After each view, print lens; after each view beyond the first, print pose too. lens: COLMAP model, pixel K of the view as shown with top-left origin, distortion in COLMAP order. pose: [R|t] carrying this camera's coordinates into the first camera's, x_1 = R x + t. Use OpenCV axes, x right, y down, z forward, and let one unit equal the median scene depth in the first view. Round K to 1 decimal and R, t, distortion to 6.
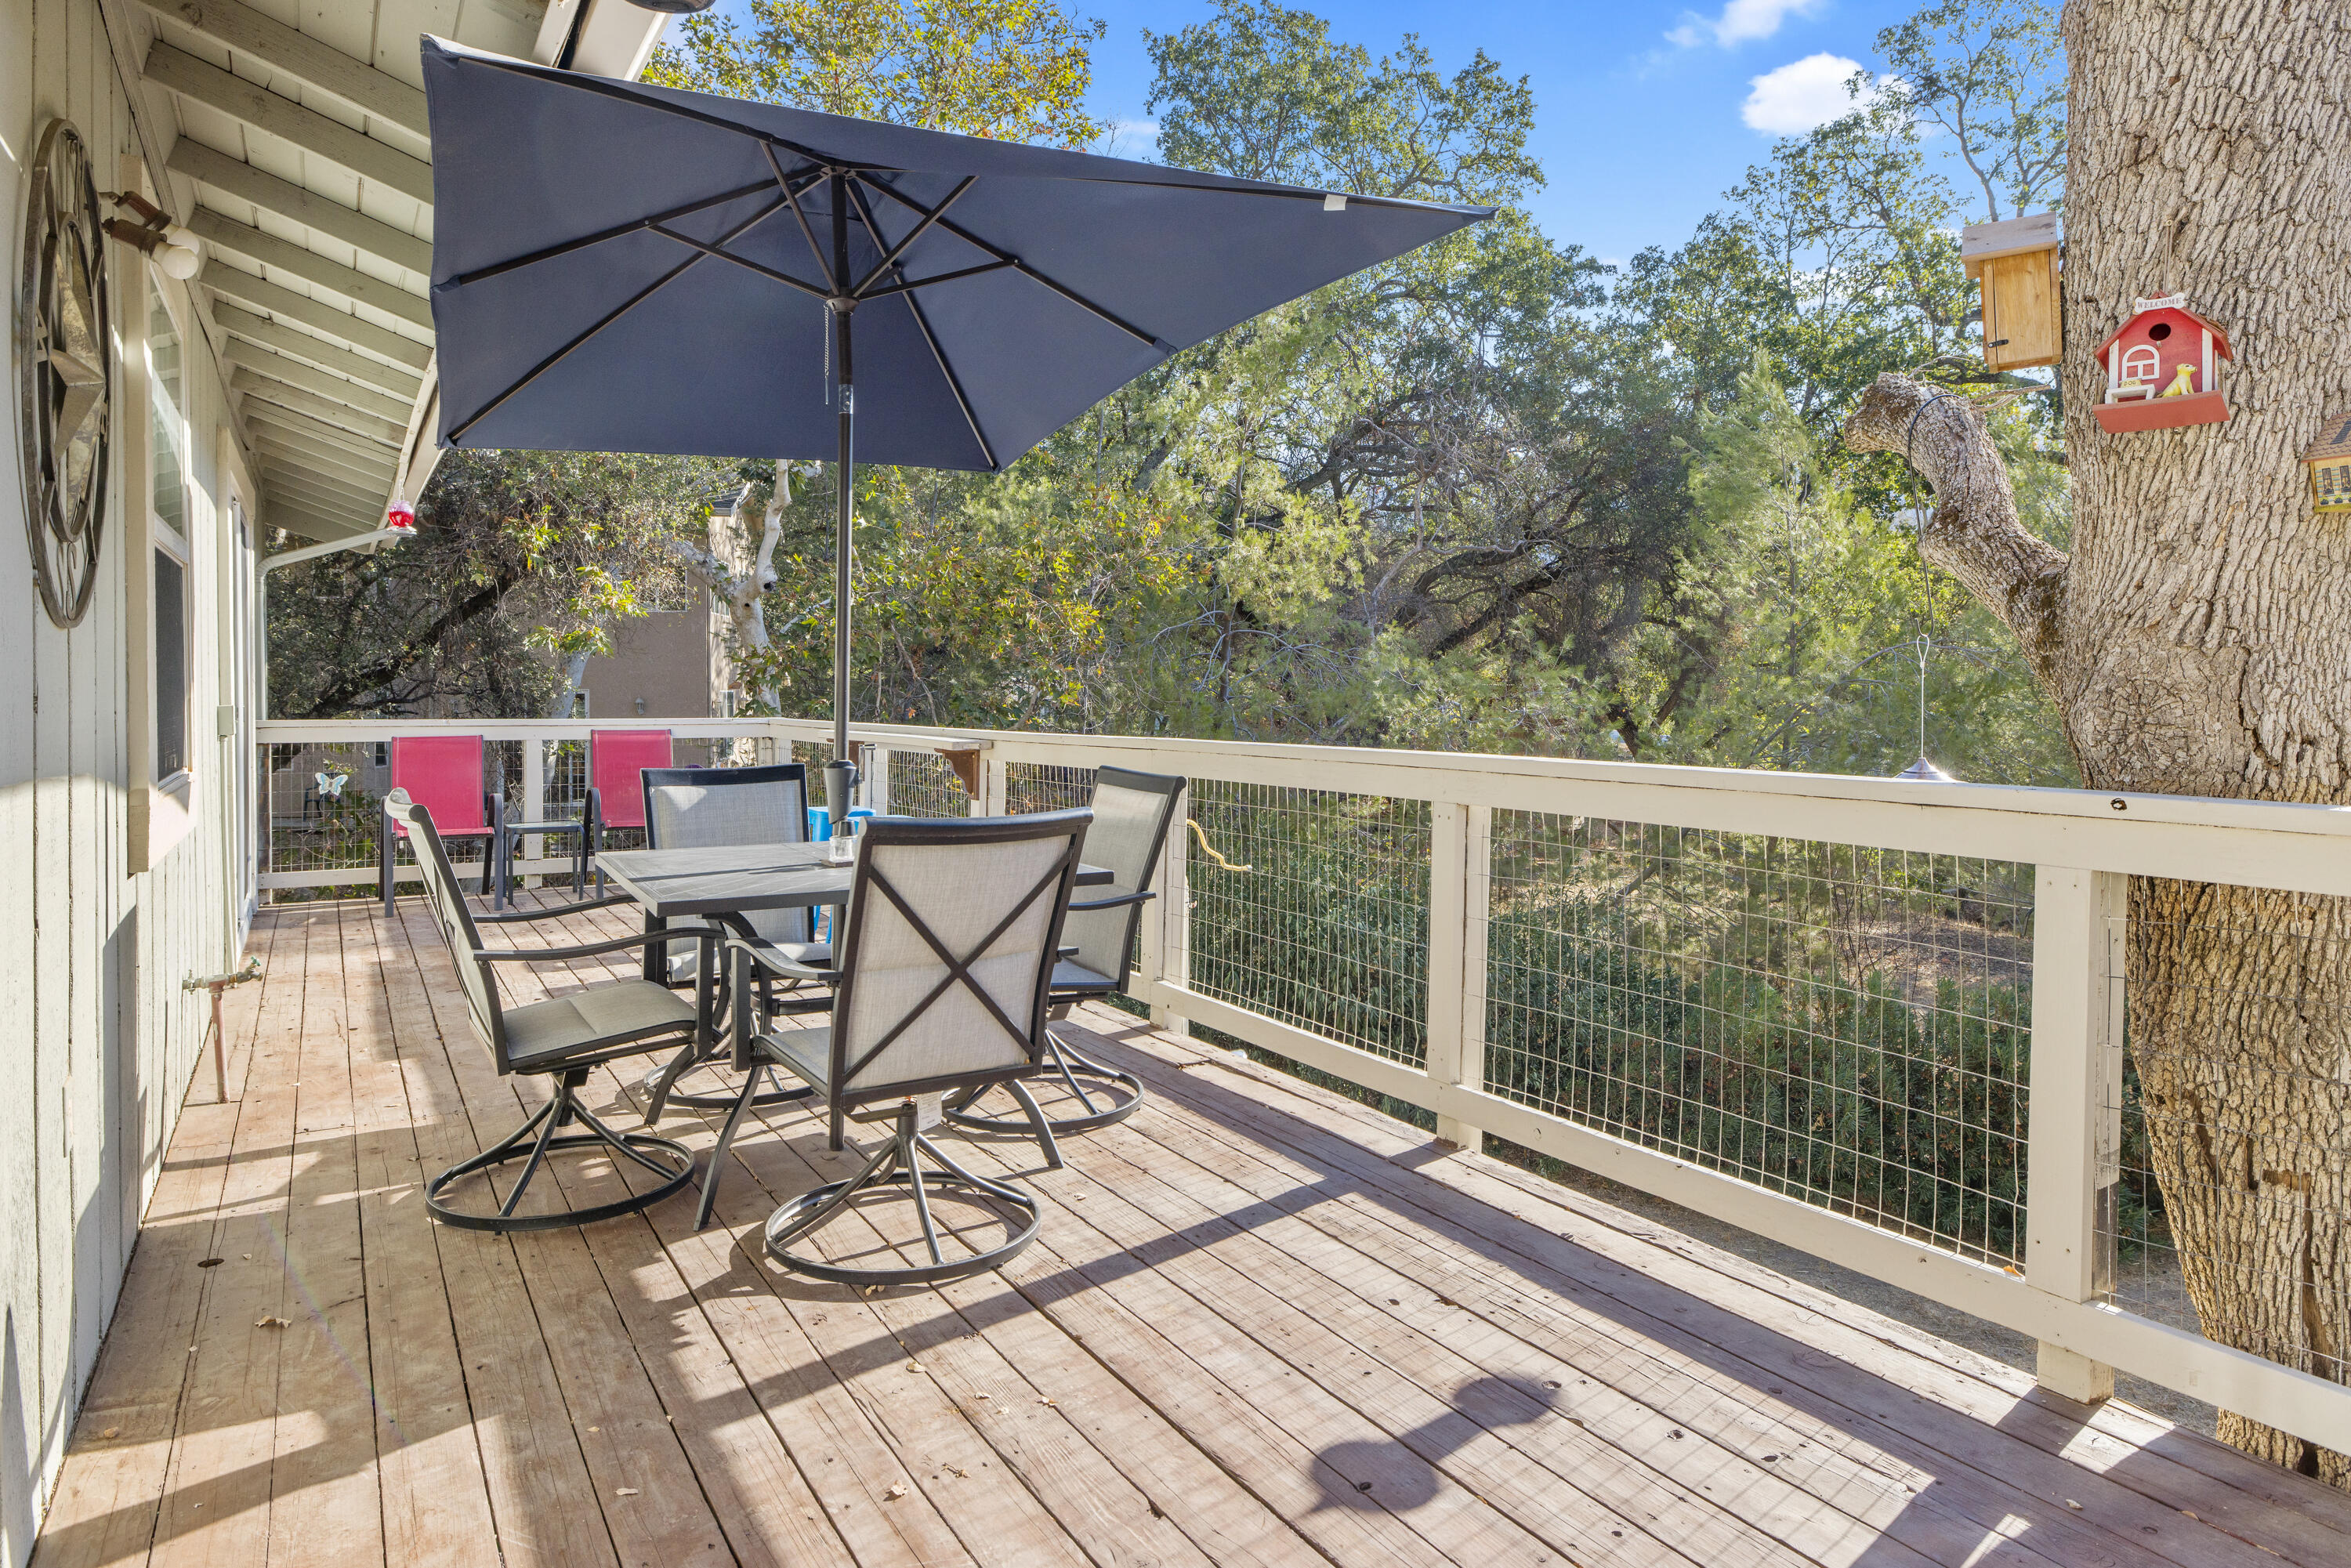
lens RADIAL K [[1401.7, 0, 1203.7], [0, 1401.7, 709.0], [0, 0, 1]] dist [-0.003246, 0.000104]
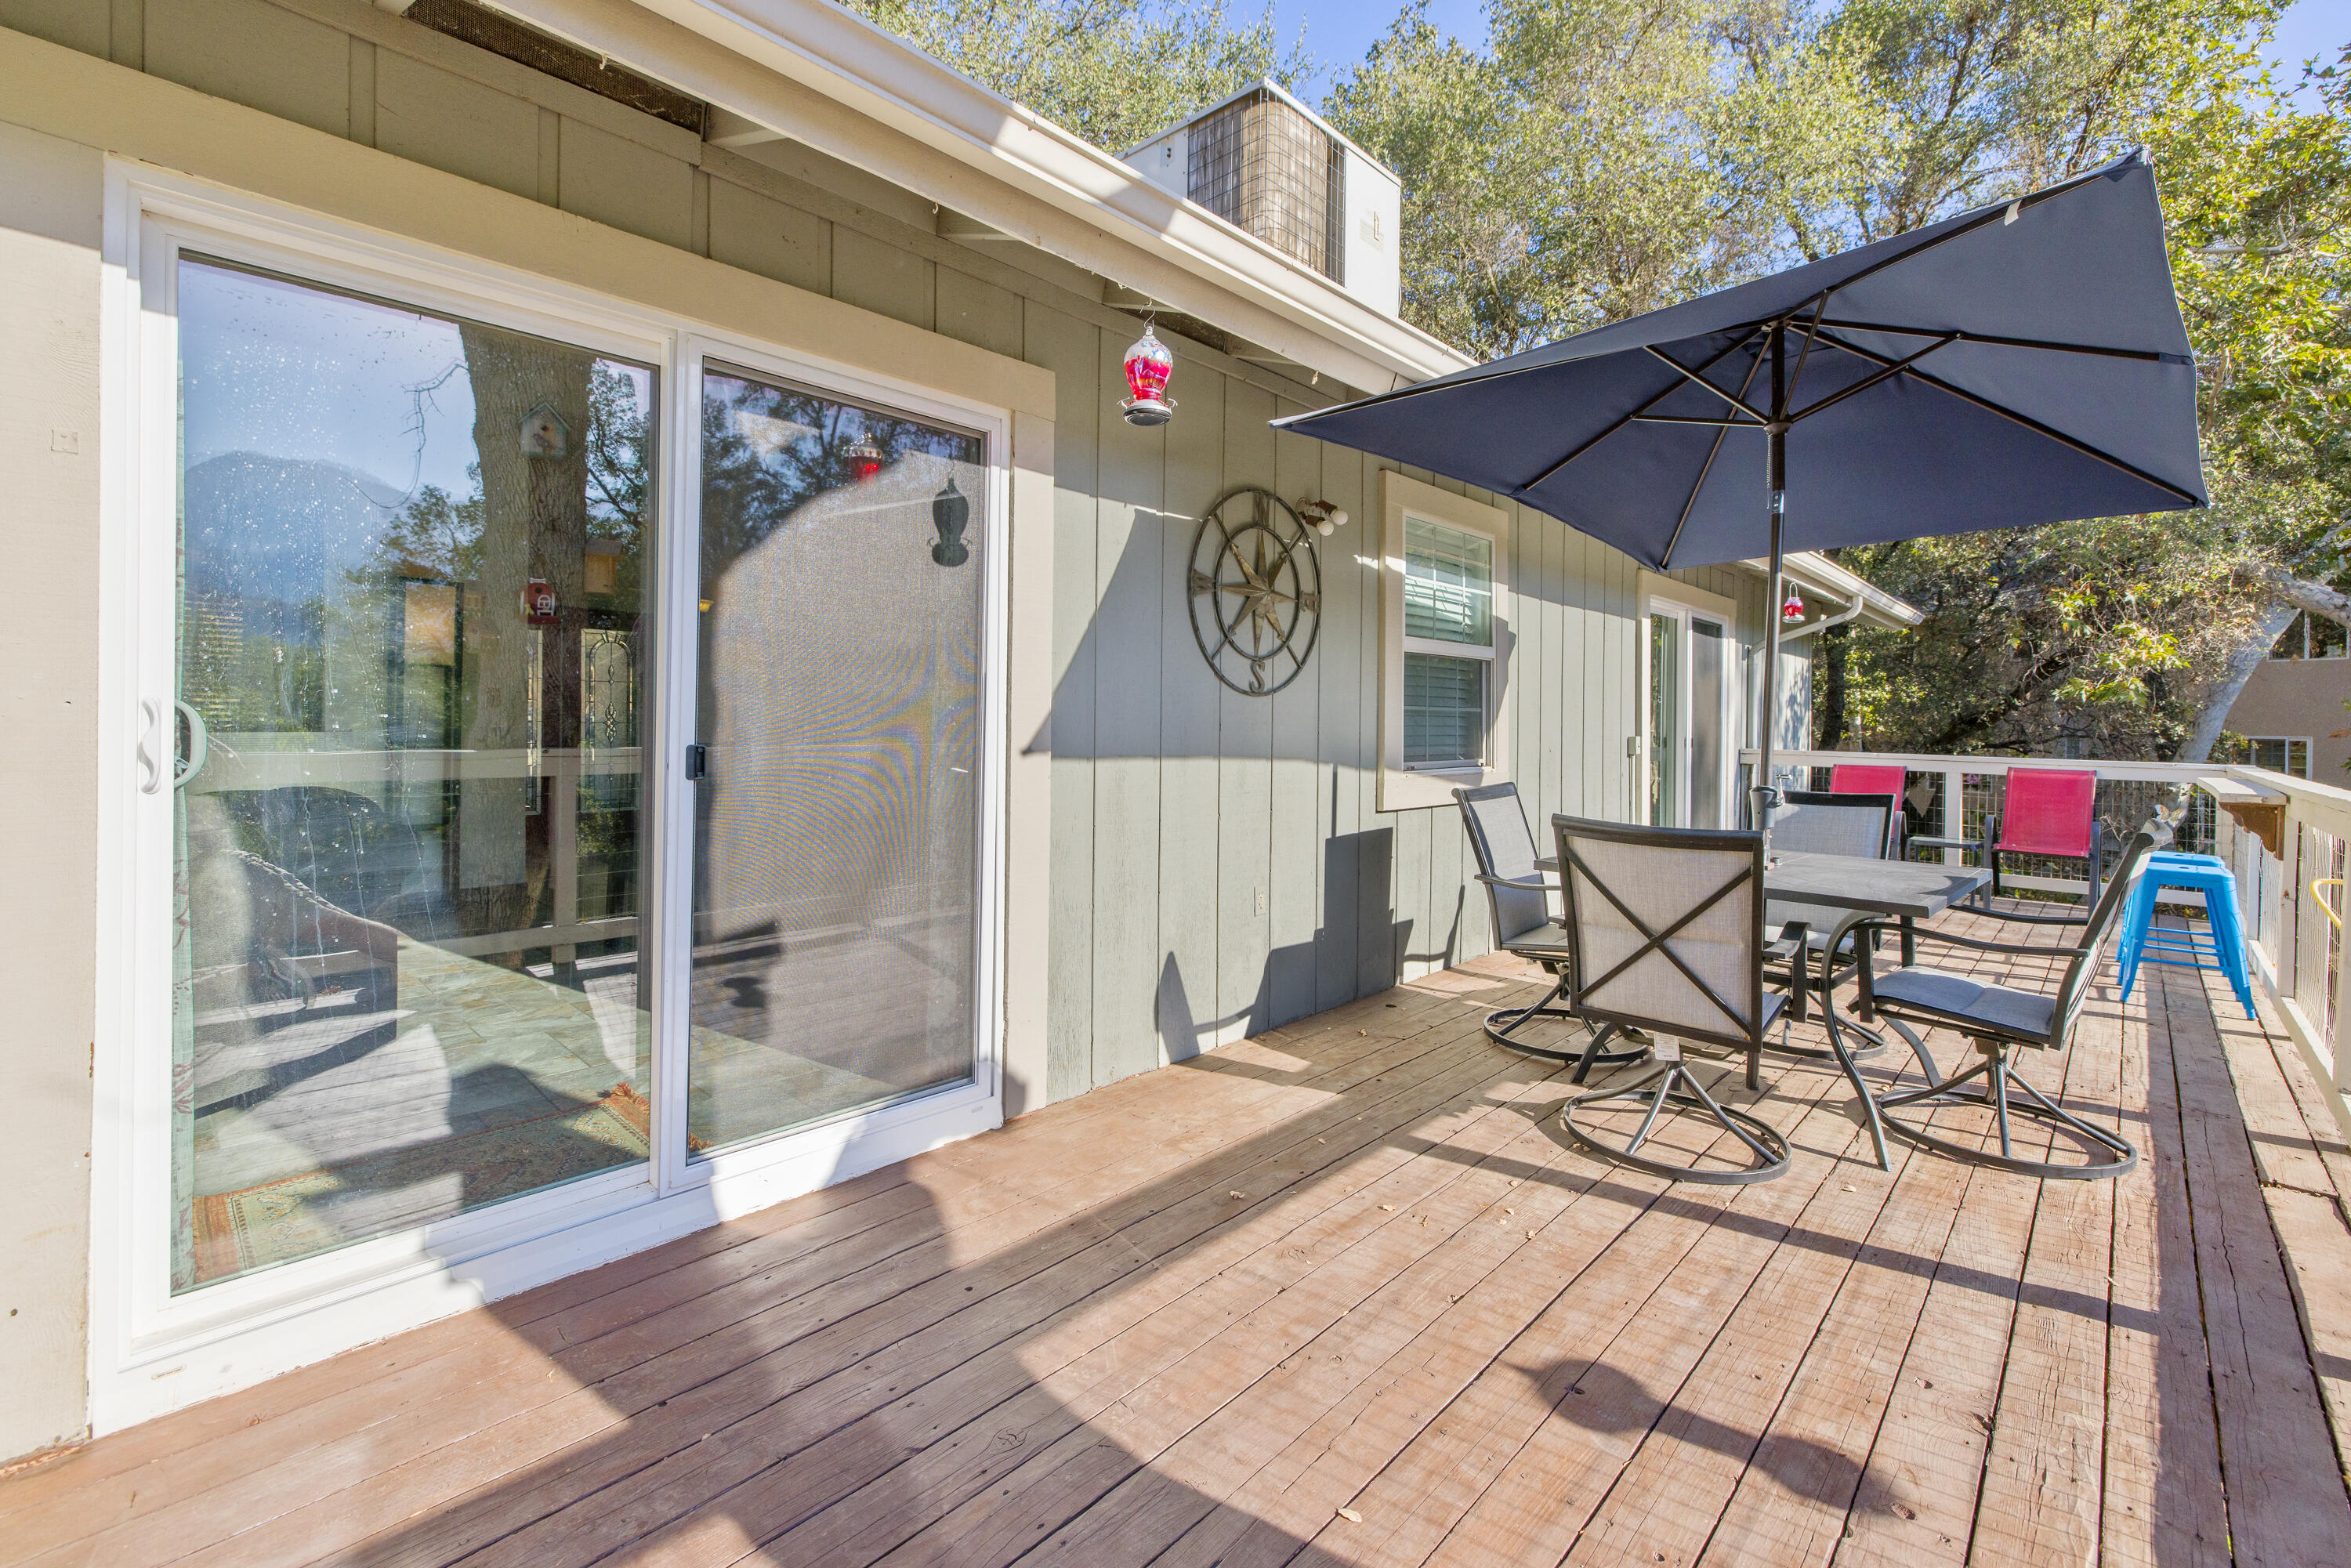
lens RADIAL K [[1012.0, 0, 1187.0], [0, 1012.0, 724.5], [0, 0, 1]] dist [0.000084, -0.000270]
pose [[0.251590, 0.003630, -0.967827, 0.658540], [-0.024259, 0.999702, -0.002557, -0.005493], [0.967530, 0.024122, 0.251603, 0.336450]]
